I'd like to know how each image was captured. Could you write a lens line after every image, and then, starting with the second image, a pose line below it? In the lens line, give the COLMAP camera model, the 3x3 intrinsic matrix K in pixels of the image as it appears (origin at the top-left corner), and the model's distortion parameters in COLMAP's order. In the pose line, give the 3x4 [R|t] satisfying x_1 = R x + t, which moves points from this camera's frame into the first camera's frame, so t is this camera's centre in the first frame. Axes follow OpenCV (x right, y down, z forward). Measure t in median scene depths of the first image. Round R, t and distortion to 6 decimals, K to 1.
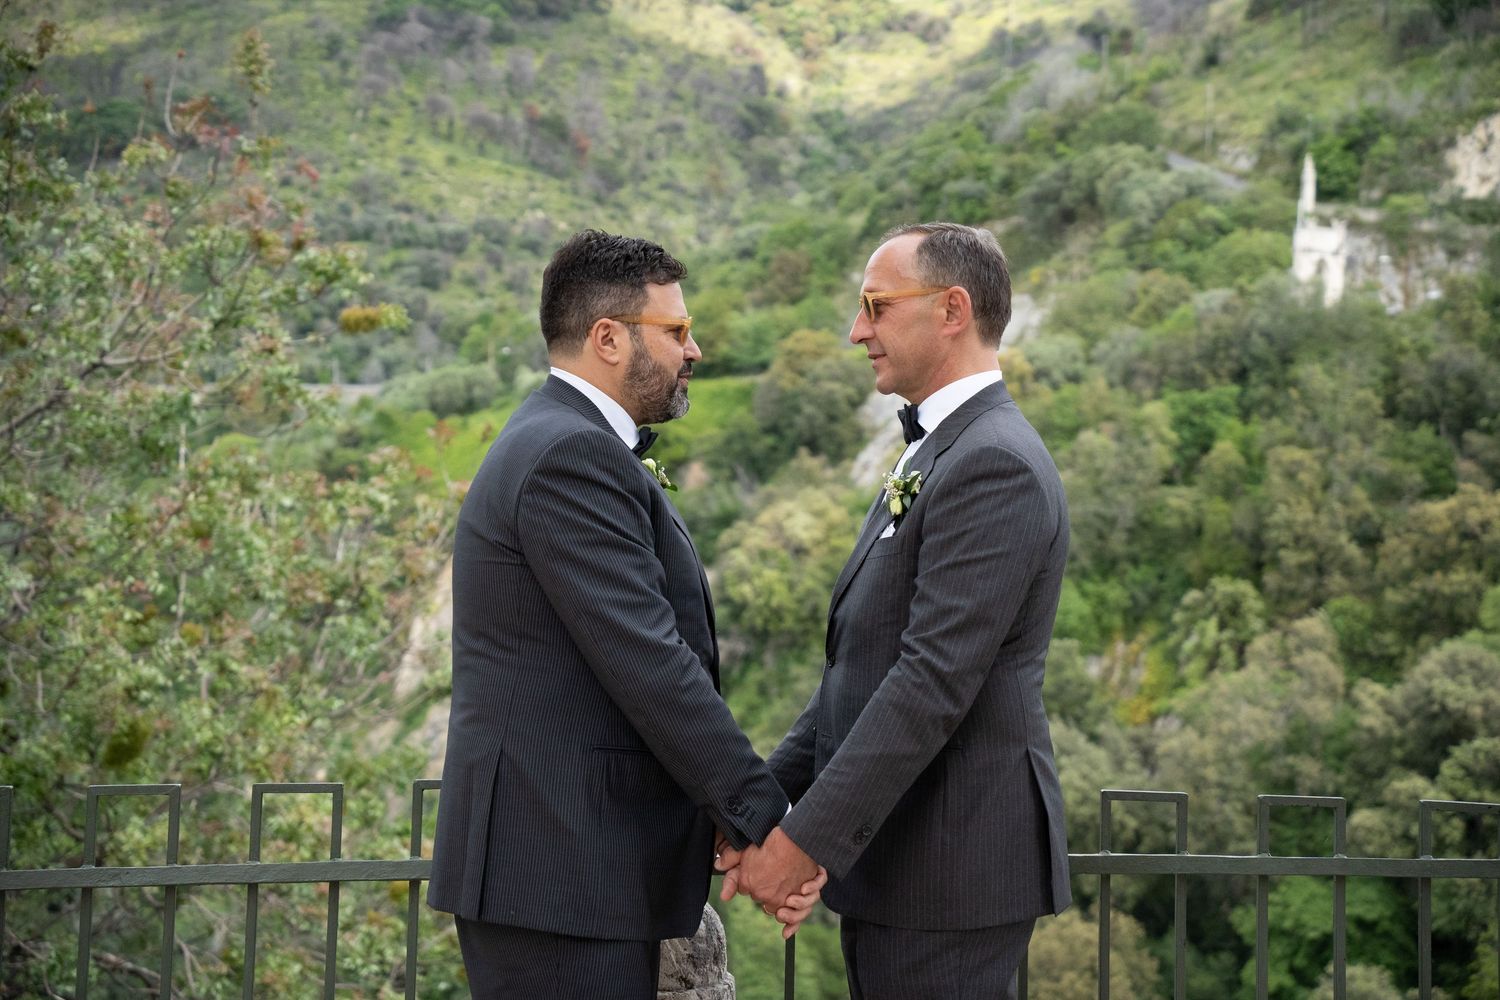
lens RADIAL K [[2665.2, 0, 750.0], [0, 2665.2, 500.0], [0, 0, 1]] dist [0.434345, 0.222861]
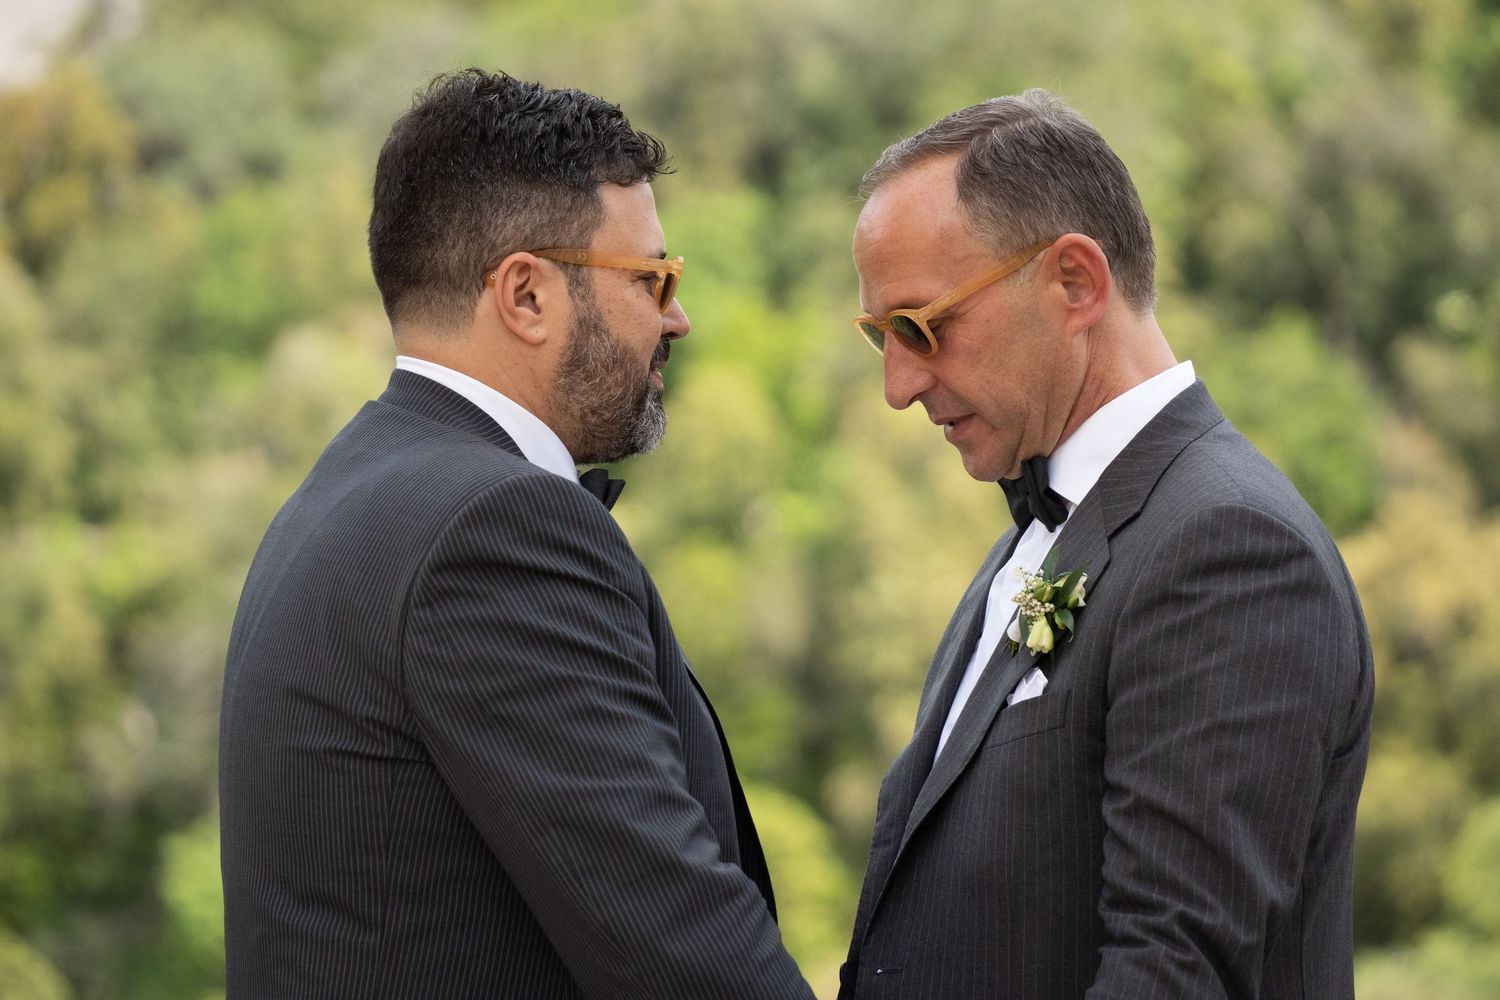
lens RADIAL K [[8673.3, 0, 750.0], [0, 8673.3, 500.0], [0, 0, 1]] dist [0.023529, -3.756004]
pose [[0.983028, -0.001863, 0.183449, -0.304541], [0.002888, 0.999982, -0.005324, -0.012838], [-0.183435, 0.005764, 0.983015, -0.590895]]
